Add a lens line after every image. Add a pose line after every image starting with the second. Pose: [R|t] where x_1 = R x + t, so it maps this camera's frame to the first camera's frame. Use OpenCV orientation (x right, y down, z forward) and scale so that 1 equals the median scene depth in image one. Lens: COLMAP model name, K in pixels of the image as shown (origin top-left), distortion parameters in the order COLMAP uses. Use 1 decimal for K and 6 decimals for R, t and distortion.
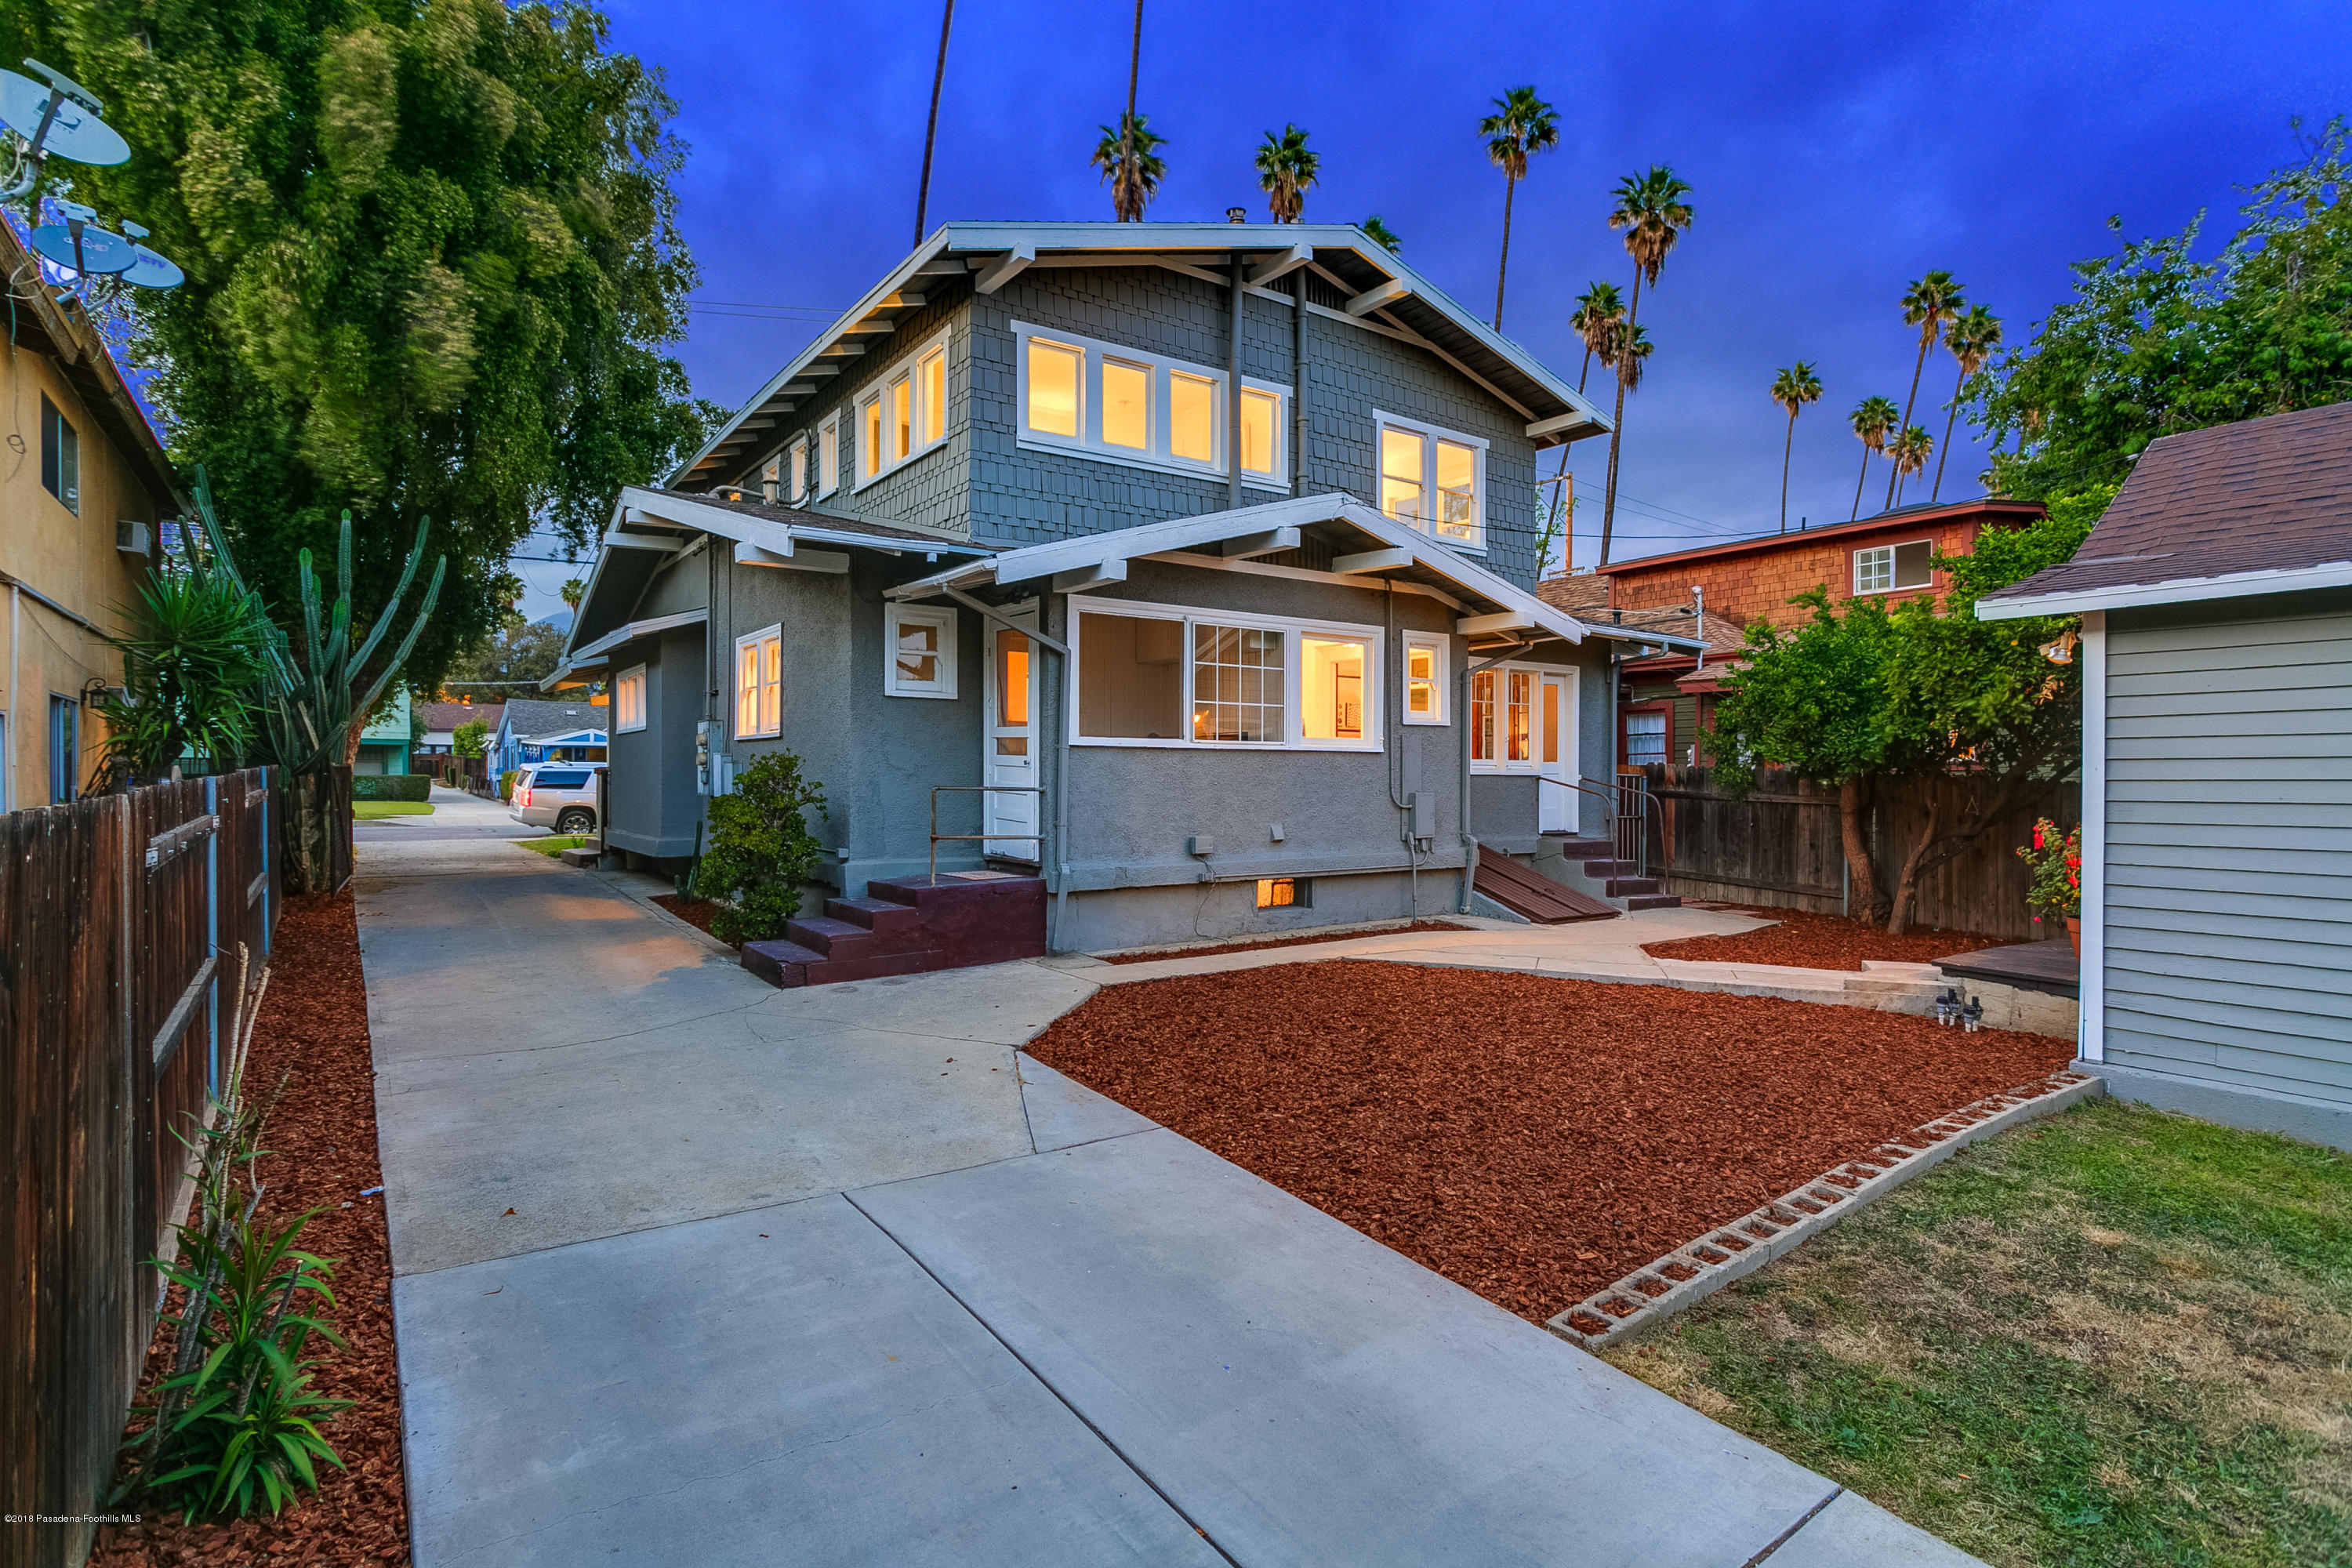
lens RADIAL K [[1201.6, 0, 1183.5], [0, 1201.6, 773.5], [0, 0, 1]] dist [-0.028853, 0.008306]
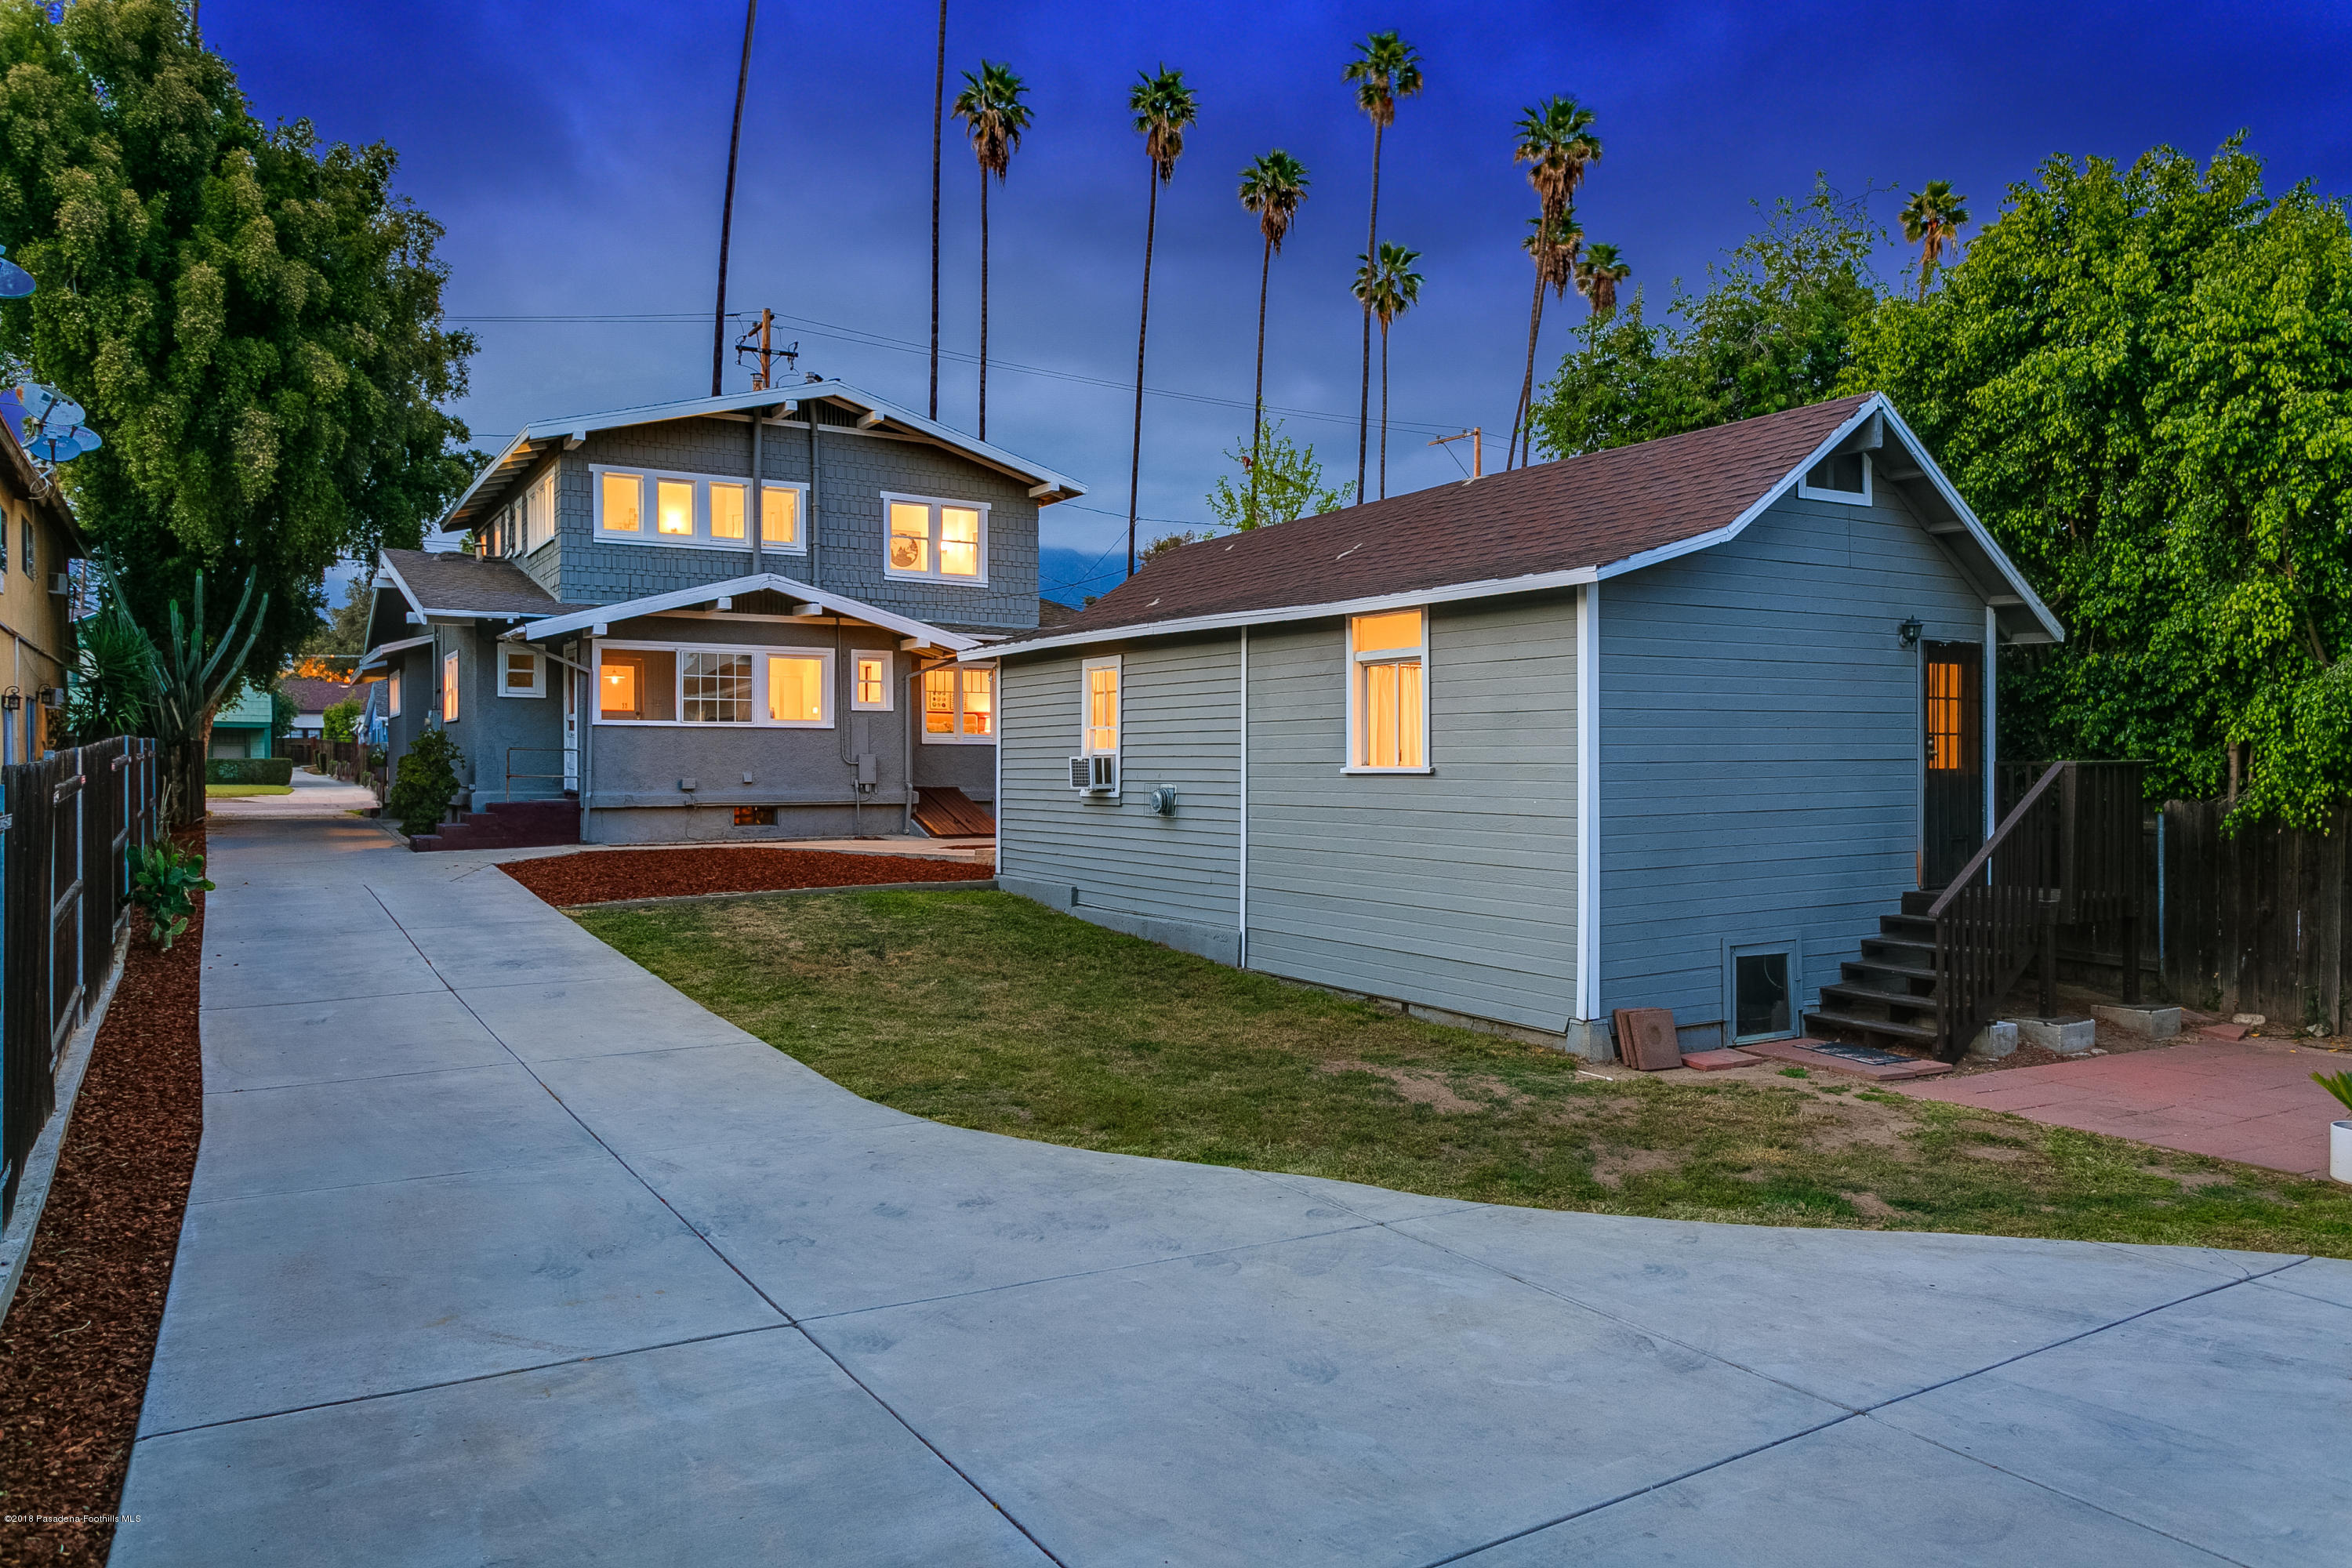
lens RADIAL K [[1574.8, 0, 1180.9], [0, 1574.8, 786.0], [0, 0, 1]] dist [0.000185, -0.020189]
pose [[0.998015, -0.001833, -0.062946, 0.674255], [0.002760, 0.999889, 0.014644, 0.025864], [0.062913, -0.014788, 0.997909, -0.928383]]
